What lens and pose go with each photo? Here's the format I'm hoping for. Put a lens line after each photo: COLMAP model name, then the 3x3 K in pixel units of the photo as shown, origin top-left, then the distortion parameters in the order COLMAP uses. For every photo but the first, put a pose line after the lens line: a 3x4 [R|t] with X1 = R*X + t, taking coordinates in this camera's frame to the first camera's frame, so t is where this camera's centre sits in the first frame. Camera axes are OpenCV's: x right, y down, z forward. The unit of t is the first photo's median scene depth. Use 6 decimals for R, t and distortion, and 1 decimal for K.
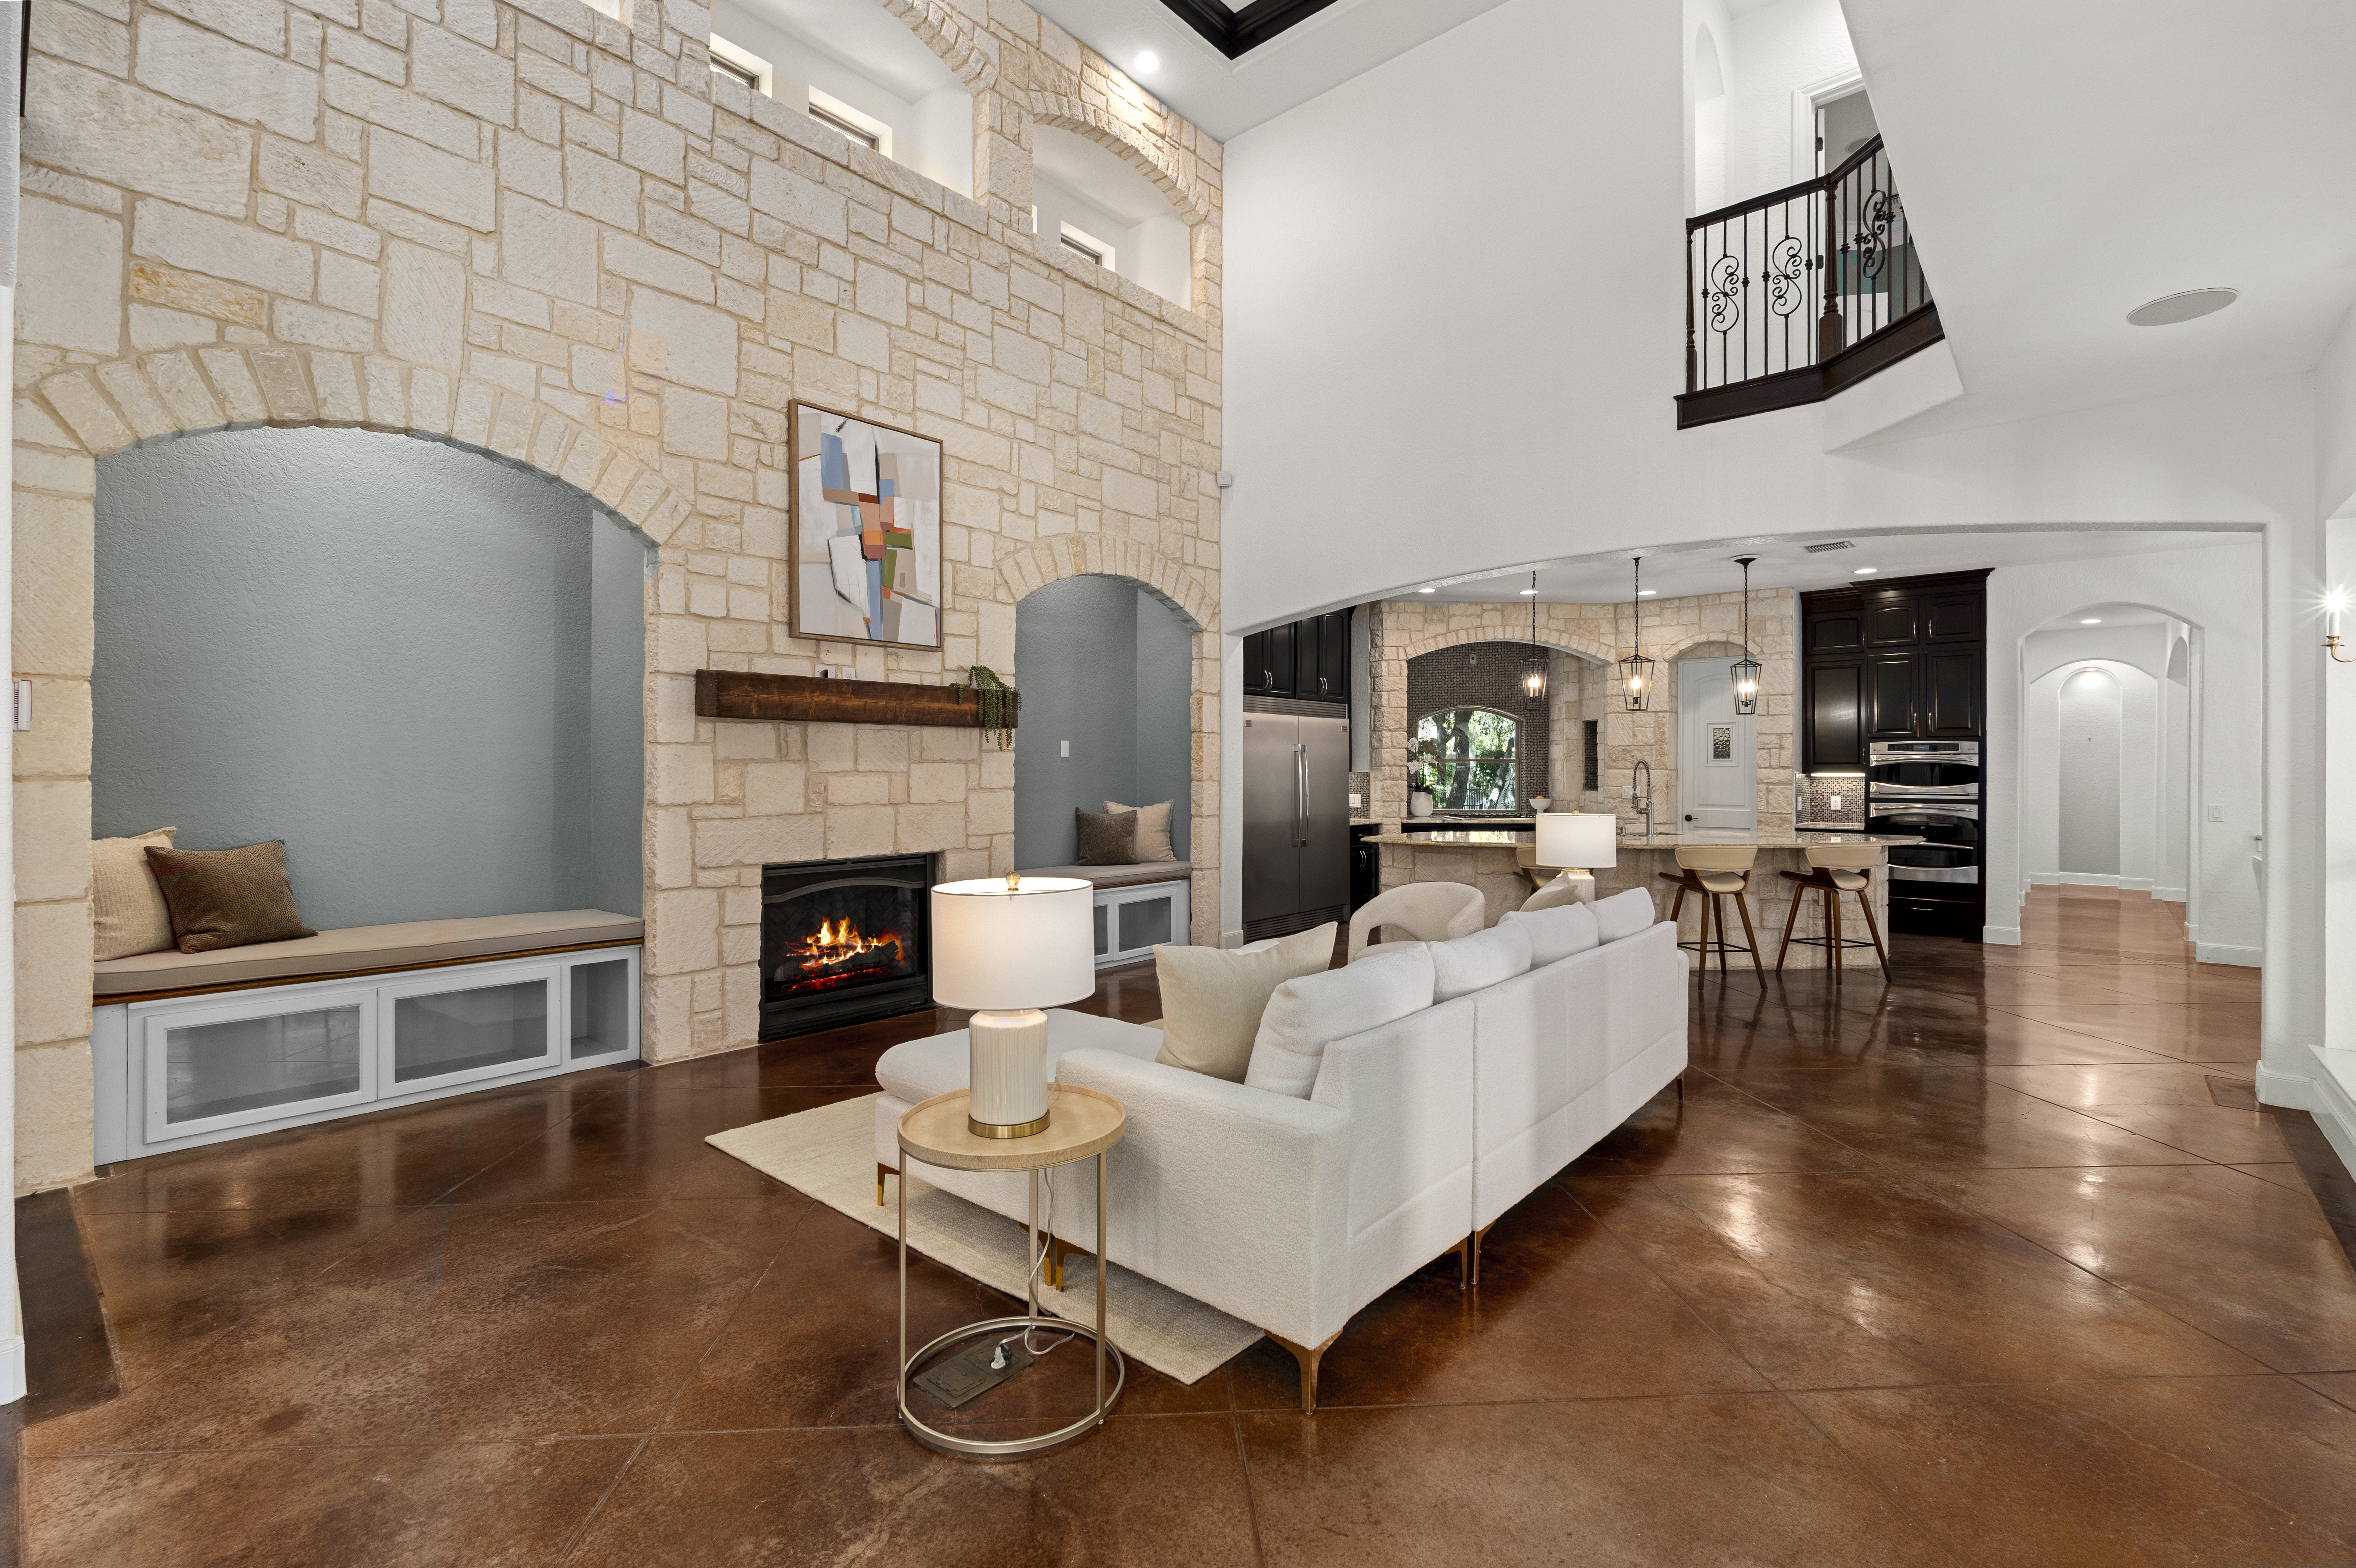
lens RADIAL K [[1049.1, 0, 1186.8], [0, 1049.1, 770.0], [0, 0, 1]] dist [-0.002525, 0.000007]
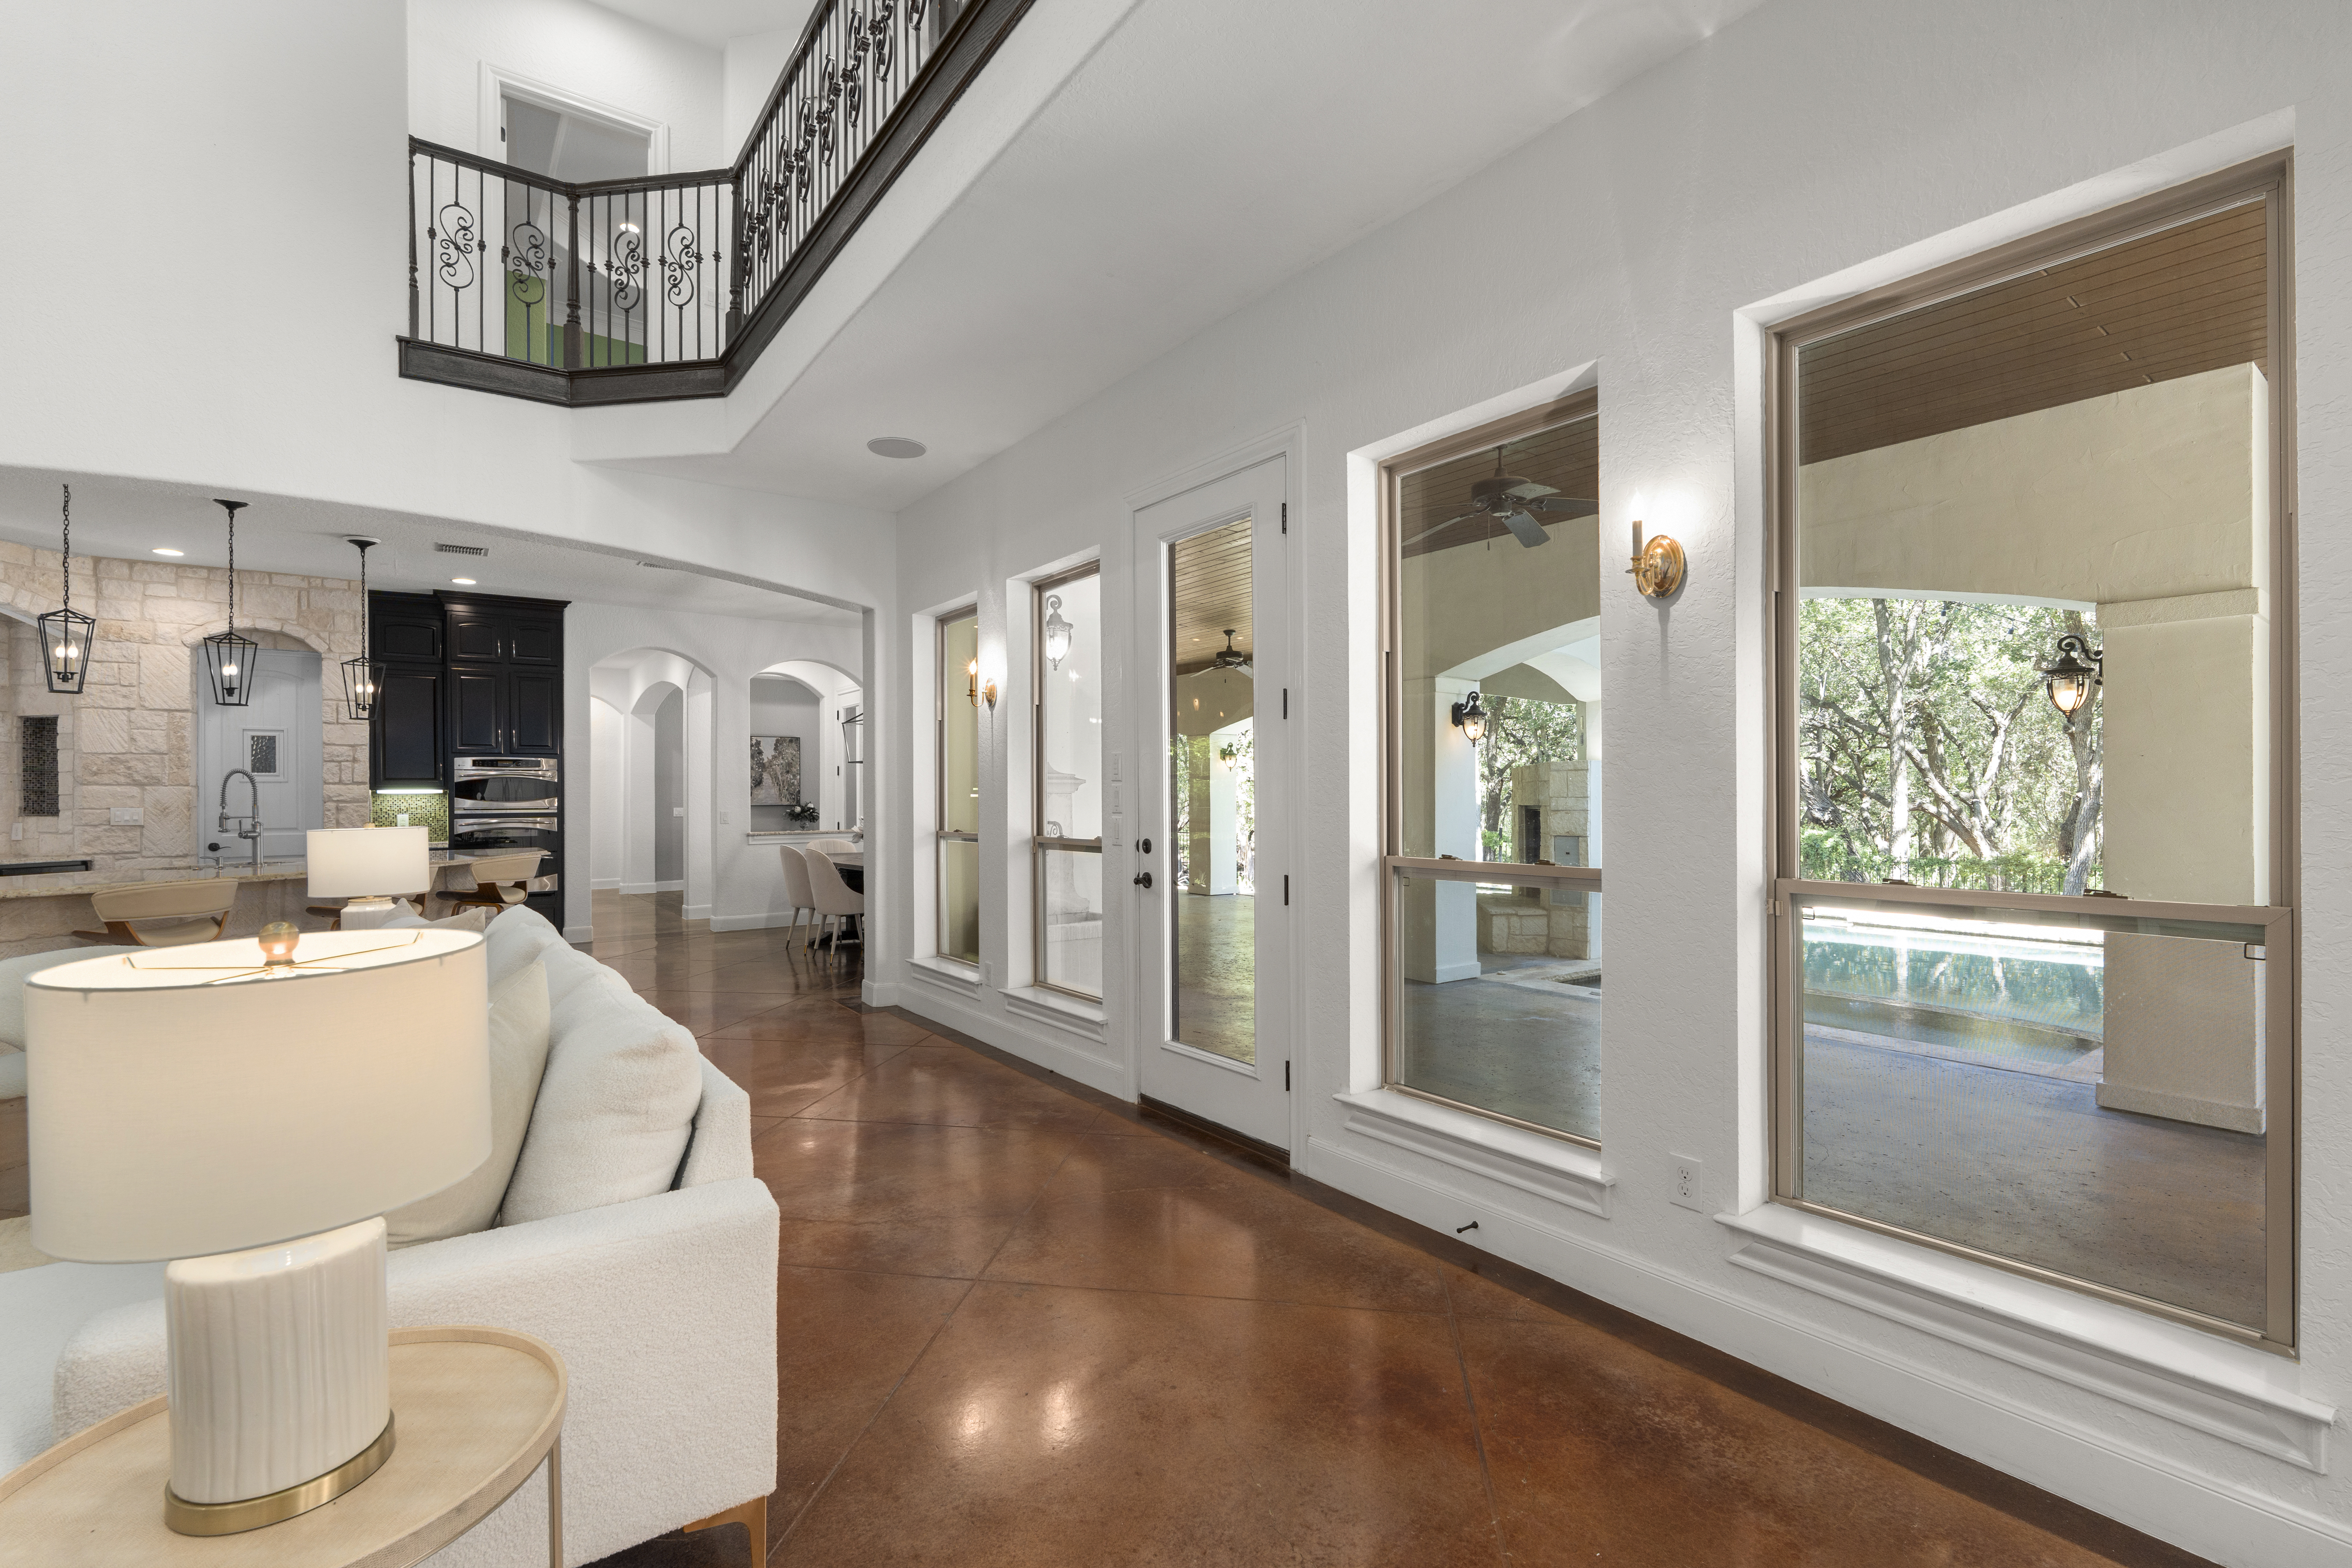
lens RADIAL K [[1030.4, 0, 1174.9], [0, 1030.4, 792.4], [0, 0, 1]] dist [-0.003673, 0.000813]
pose [[0.222081, -0.002023, 0.975026, -0.133482], [0.008286, 0.999966, 0.000187, 0.011513], [-0.974993, 0.008038, 0.222090, 0.133837]]
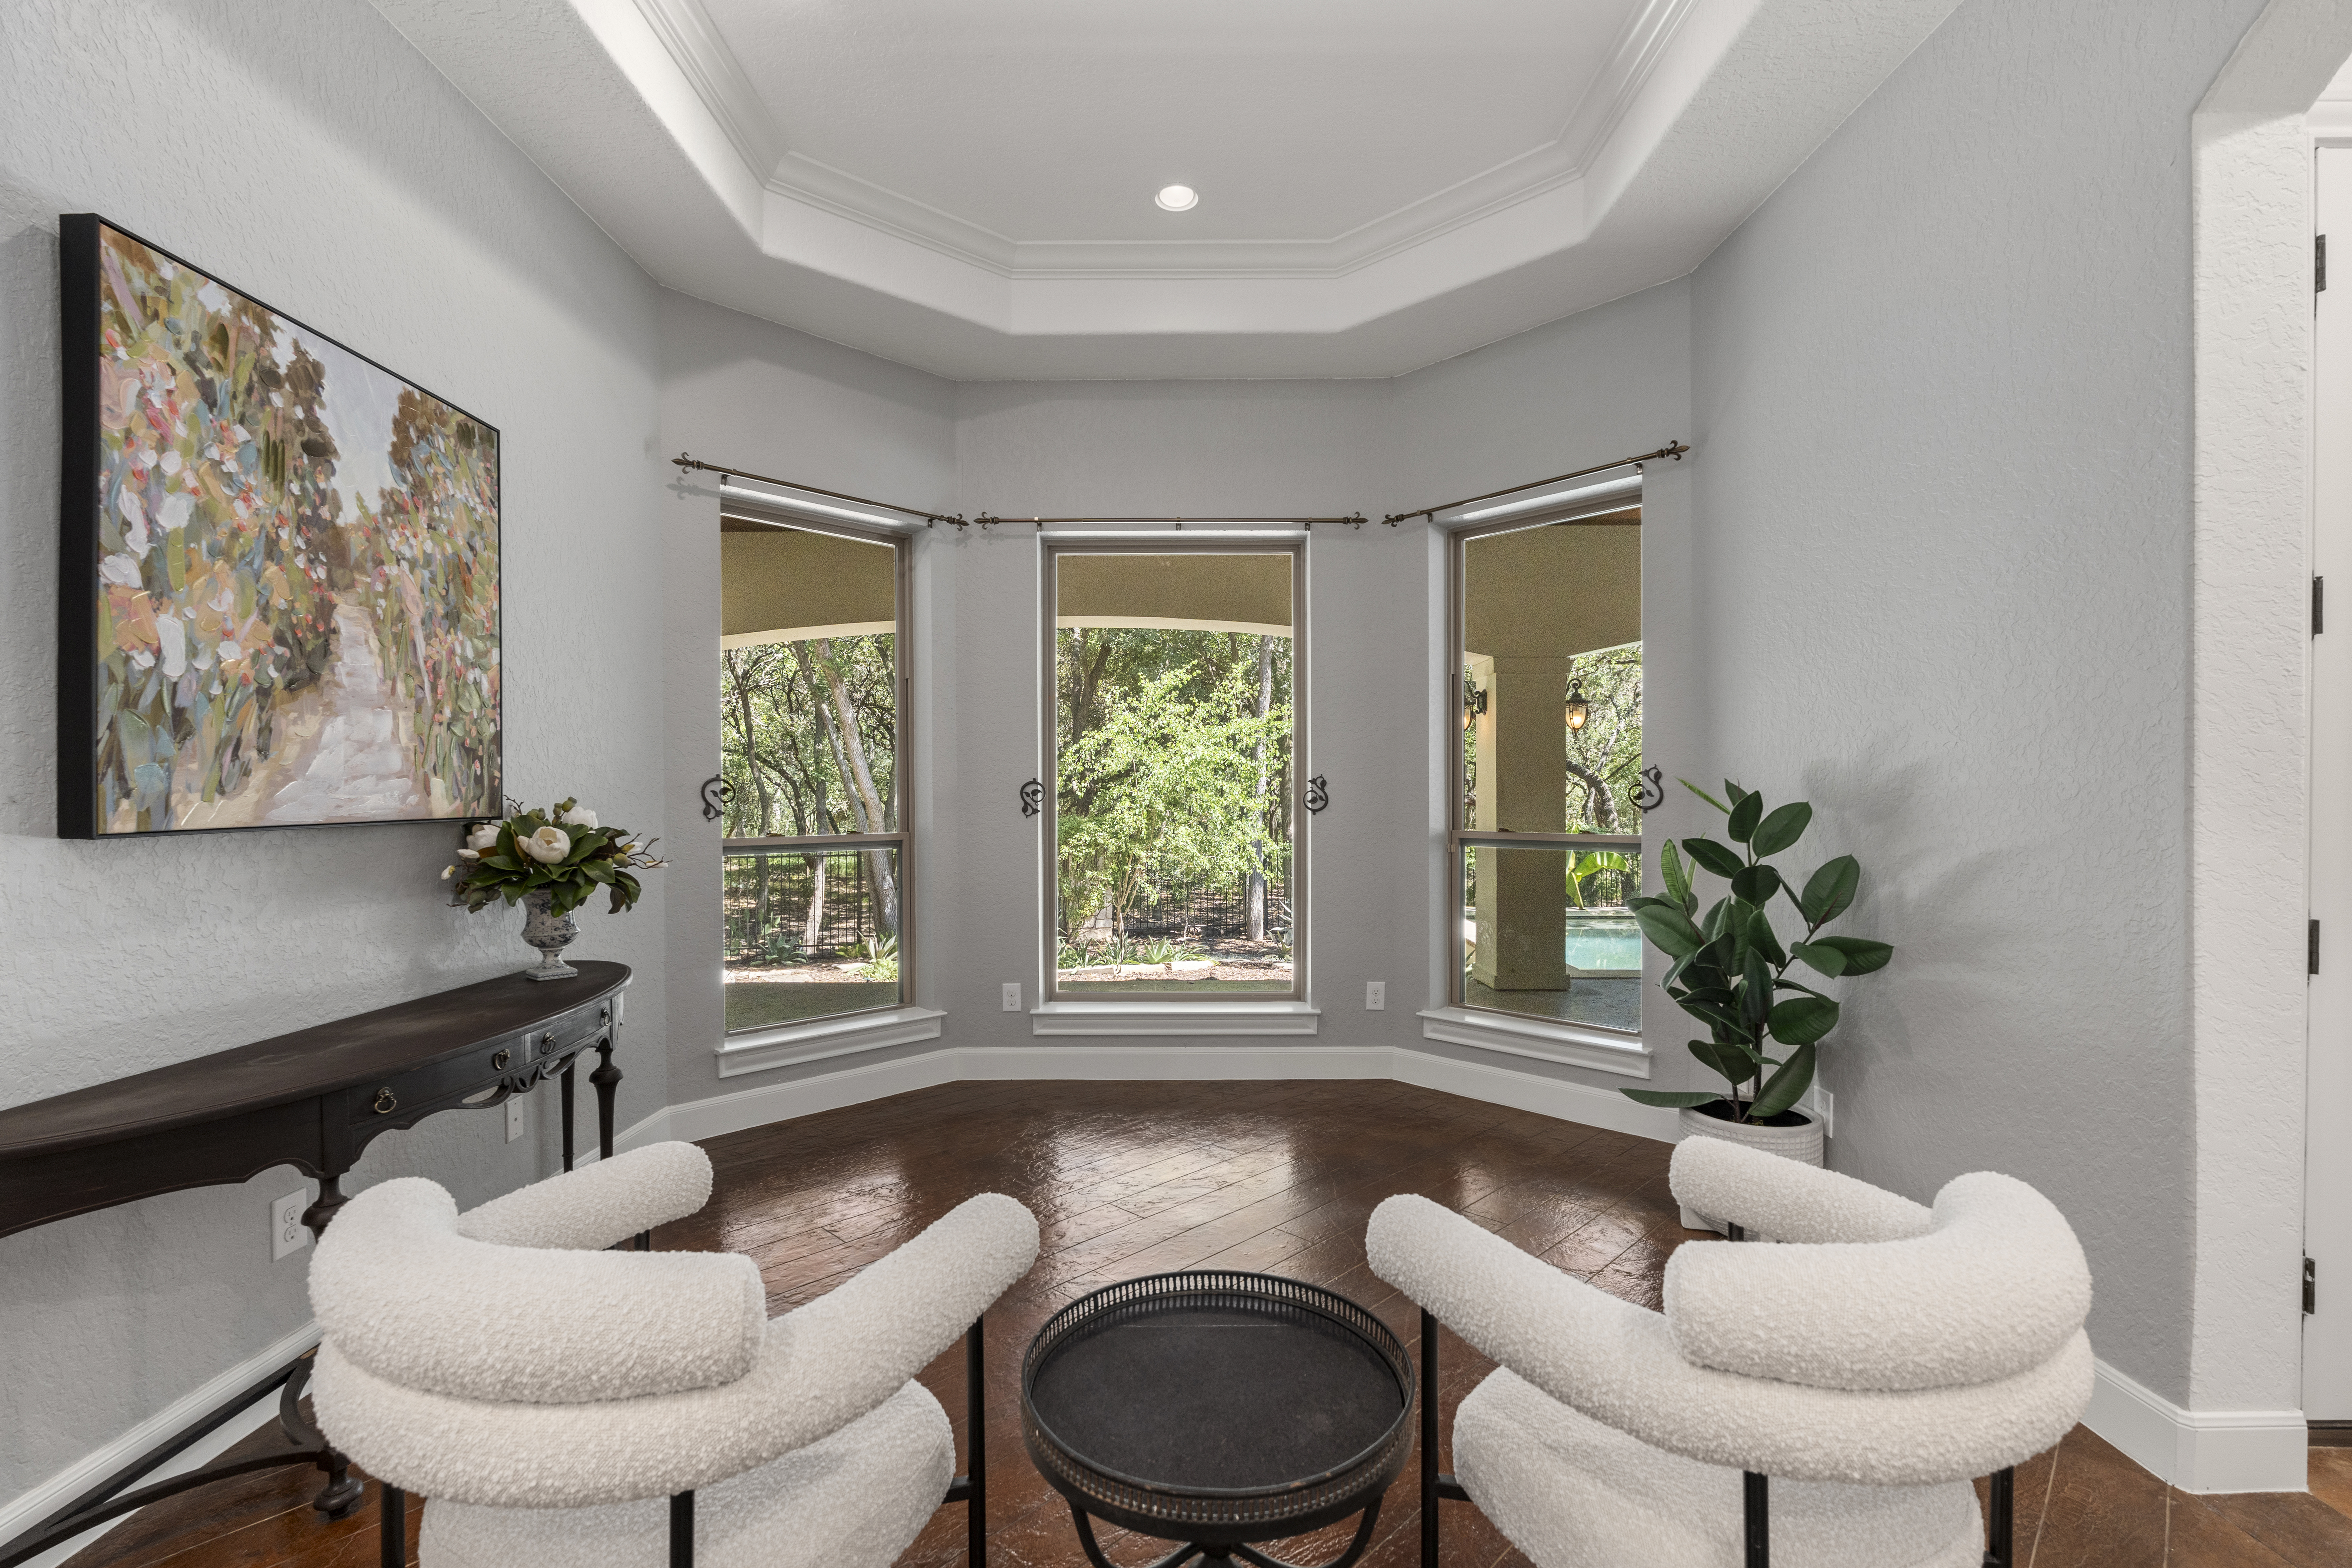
lens RADIAL K [[1030.4, 0, 1174.9], [0, 1030.4, 792.4], [0, 0, 1]] dist [-0.003673, 0.000813]
pose [[-0.647333, -0.004652, 0.762193, 1.031924], [0.002363, 0.999964, 0.008109, 0.018711], [-0.762203, 0.007050, -0.647299, 1.155835]]
